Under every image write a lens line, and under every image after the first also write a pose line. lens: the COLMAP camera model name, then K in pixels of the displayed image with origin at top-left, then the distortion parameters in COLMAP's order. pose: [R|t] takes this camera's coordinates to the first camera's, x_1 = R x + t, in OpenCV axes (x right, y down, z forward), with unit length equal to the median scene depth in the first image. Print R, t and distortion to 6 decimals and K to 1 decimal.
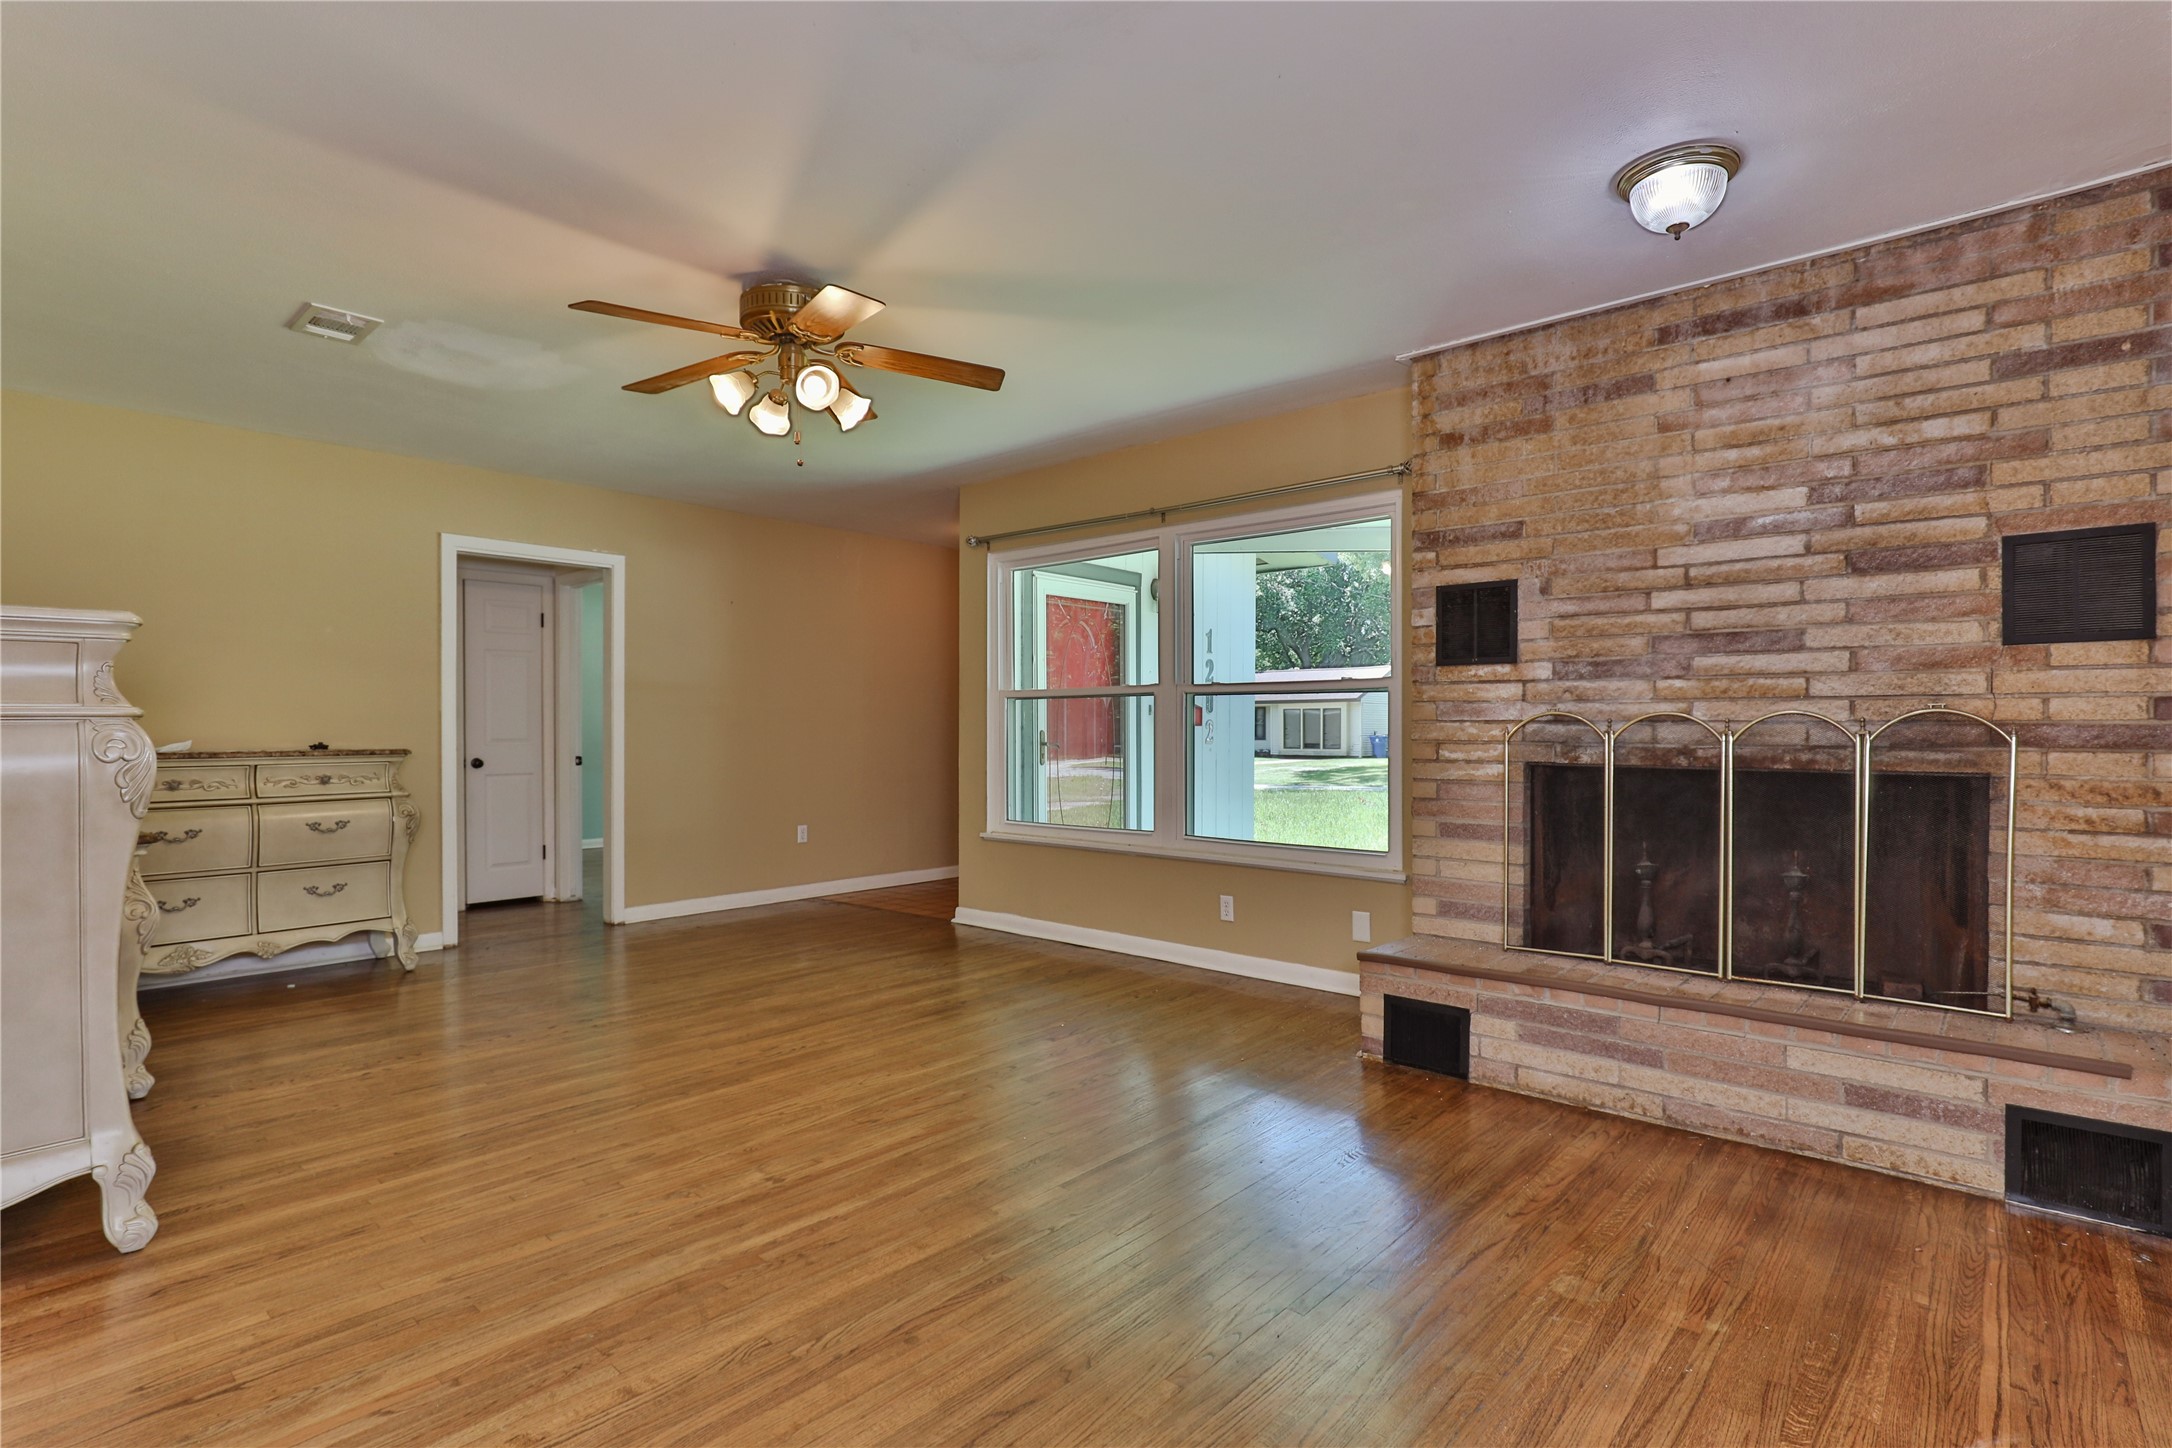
lens RADIAL K [[1024.0, 0, 1081.6], [0, 1024.0, 727.8], [0, 0, 1]] dist [-0.011860, -0.000160]
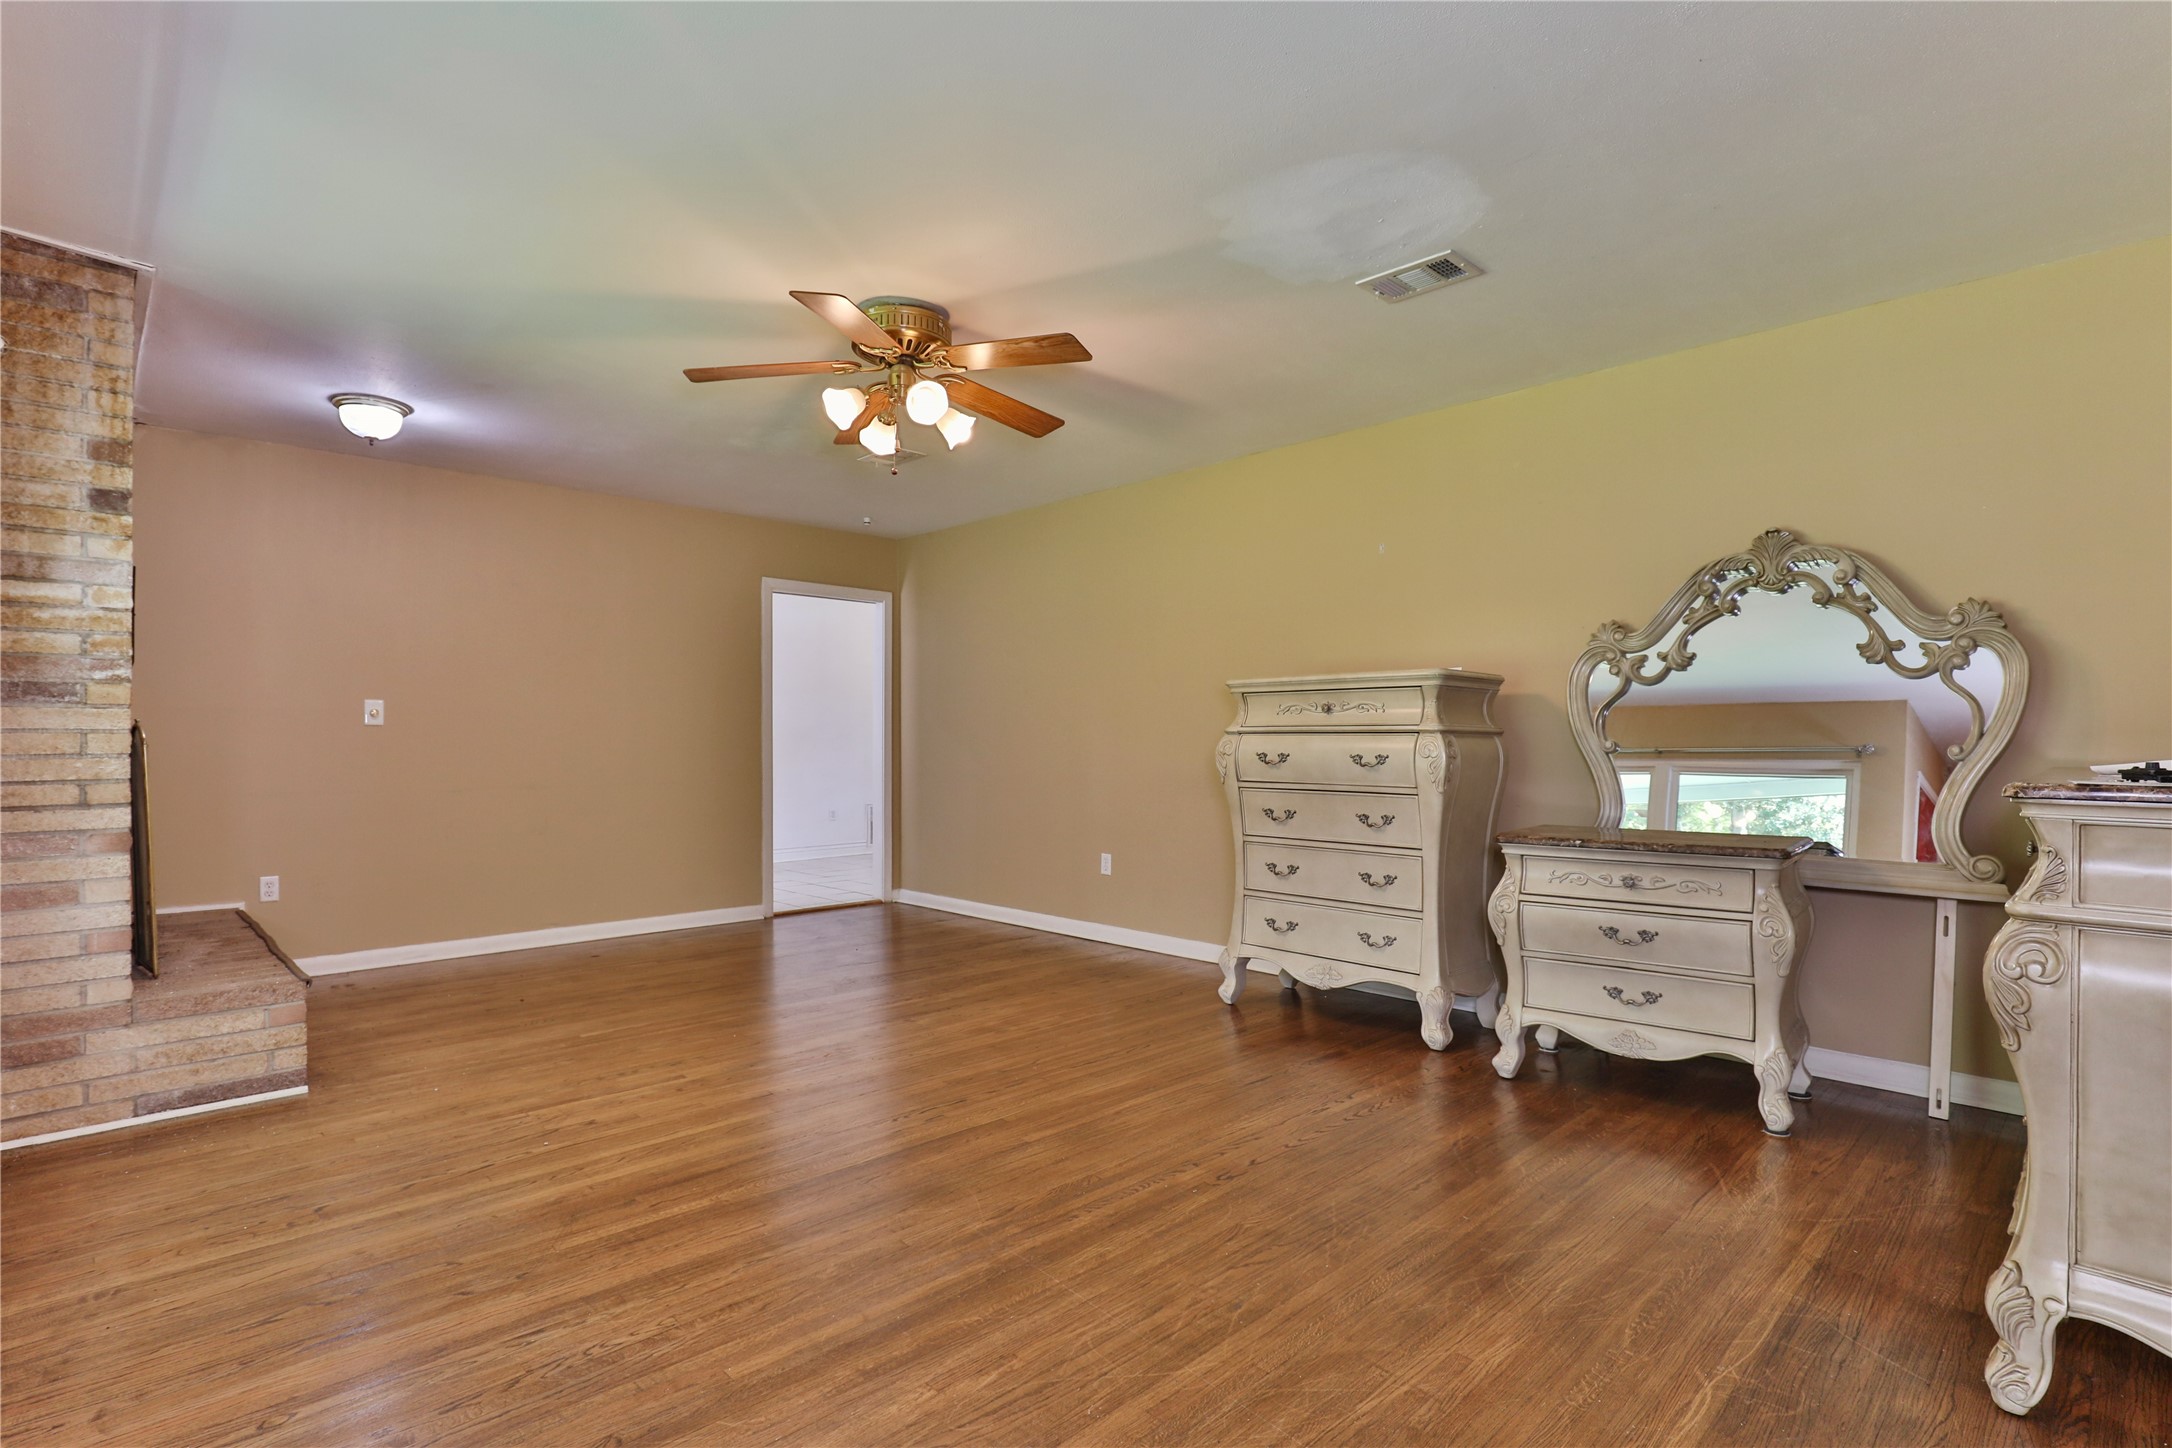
lens RADIAL K [[1072.9, 0, 1093.5], [0, 1072.9, 727.7], [0, 0, 1]] dist [-0.012142, 0.000084]
pose [[-0.997001, 0.002804, 0.077344, -0.571296], [0.001821, 0.999917, -0.012766, 0.004494], [-0.077374, -0.012587, -0.996923, 2.109063]]
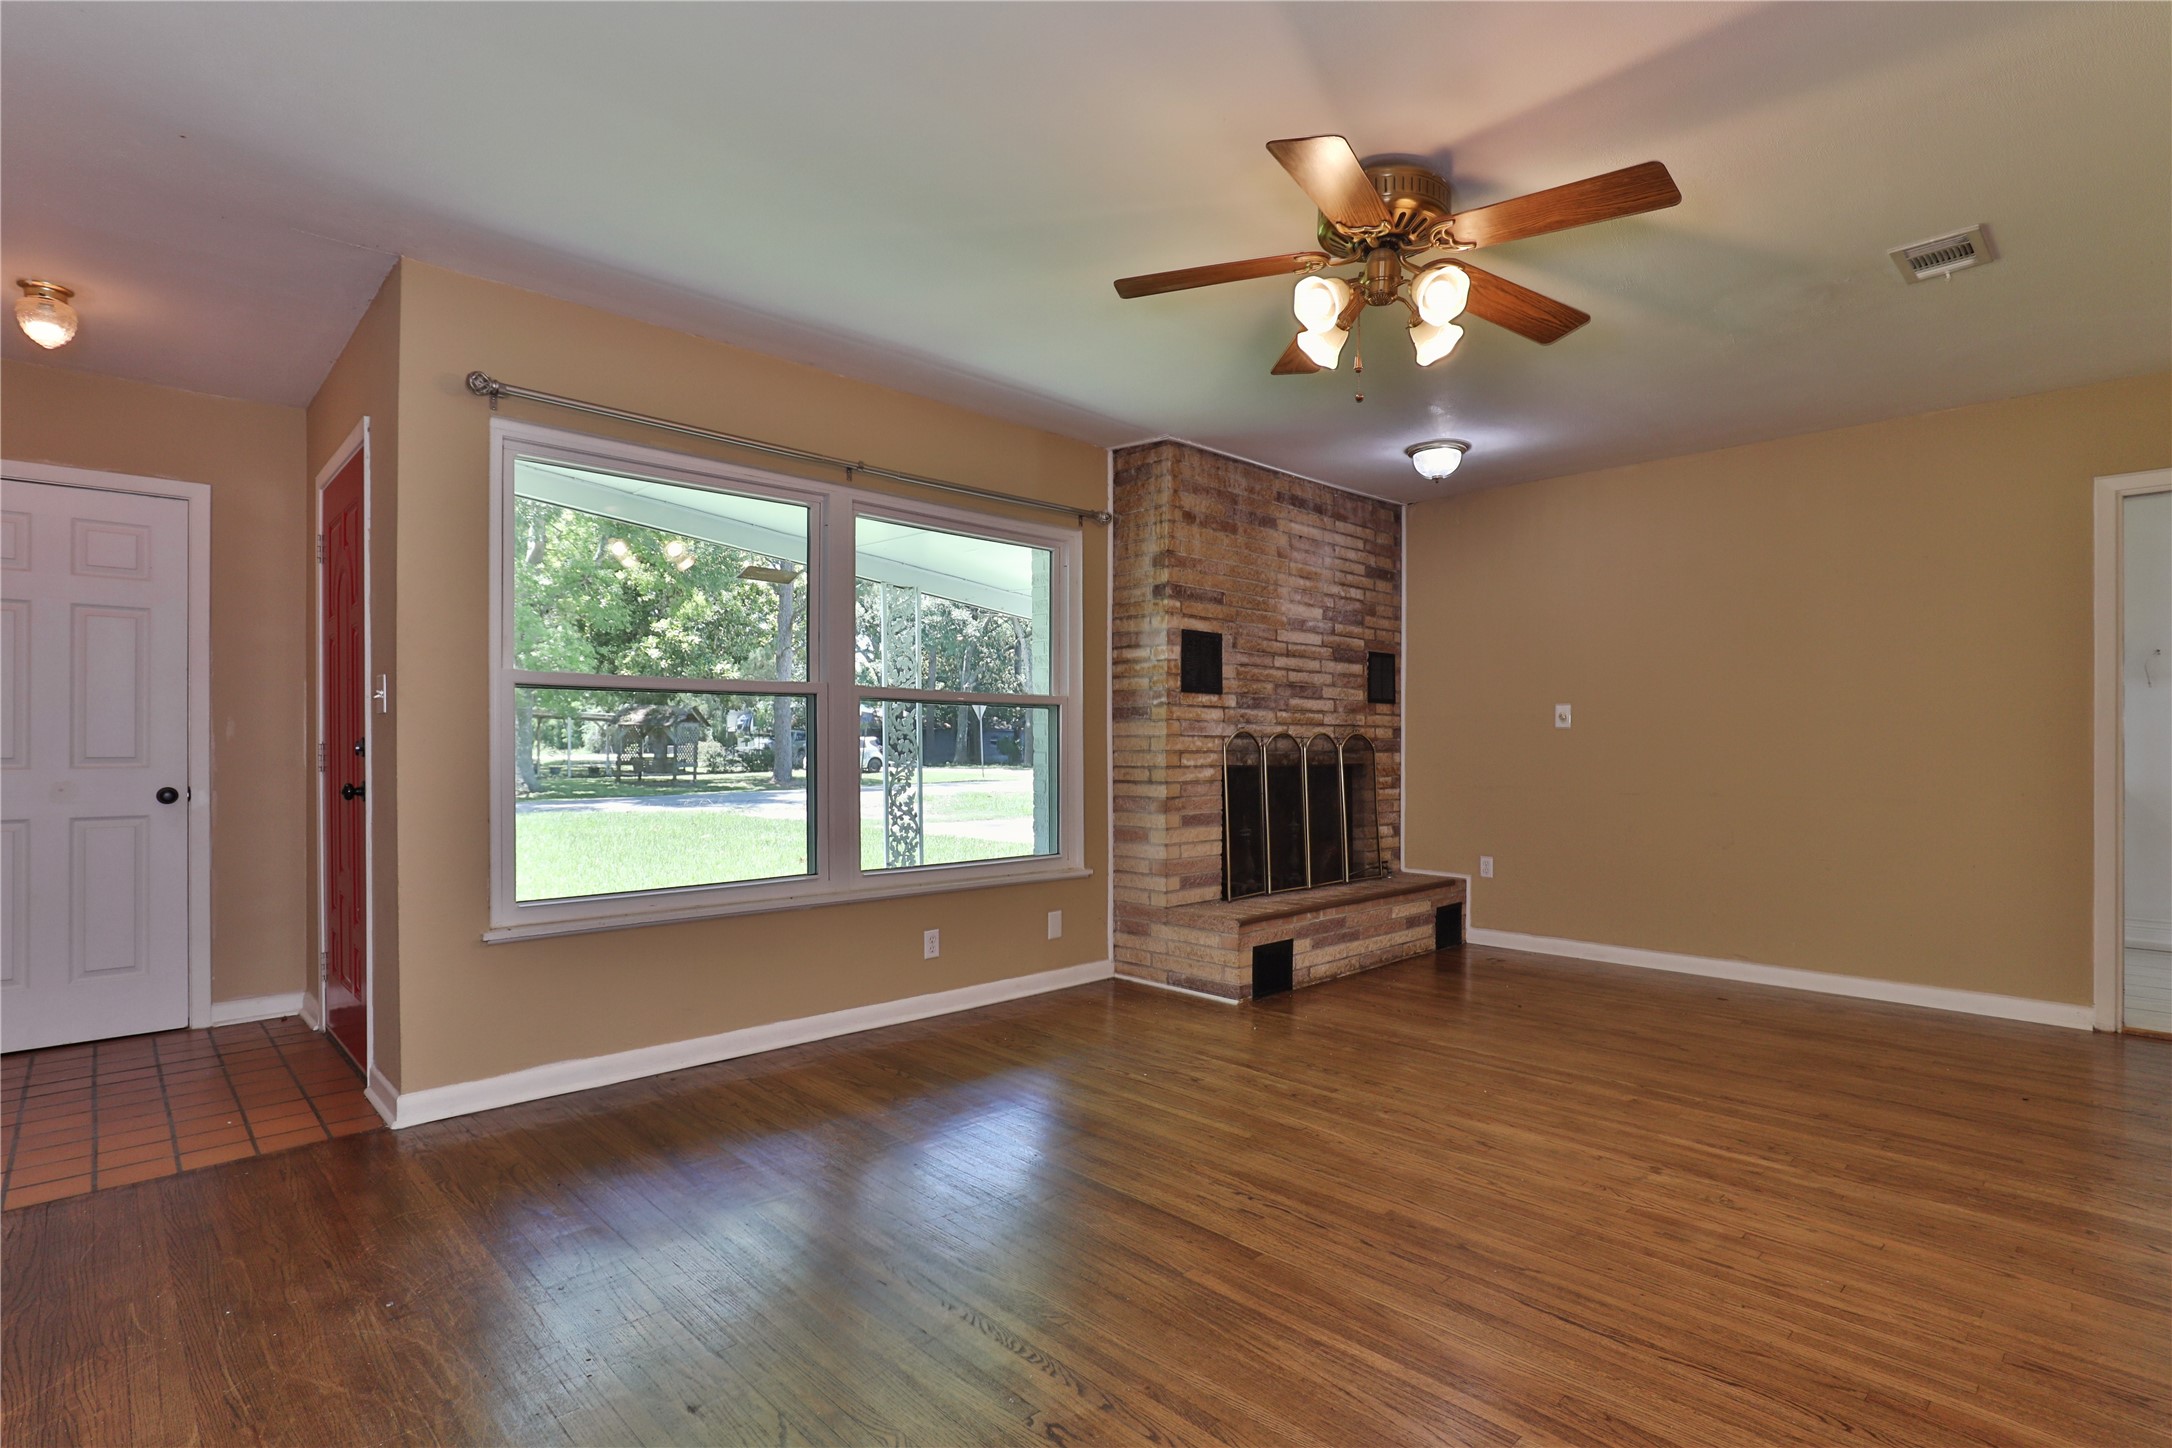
lens RADIAL K [[1060.9, 0, 1088.5], [0, 1060.9, 739.4], [0, 0, 1]] dist [-0.000352, 0.001024]
pose [[0.086725, 0.004146, 0.996224, -1.143857], [-0.001417, 0.999991, -0.004038, 0.004032], [-0.996231, -0.001062, 0.086730, 1.180437]]
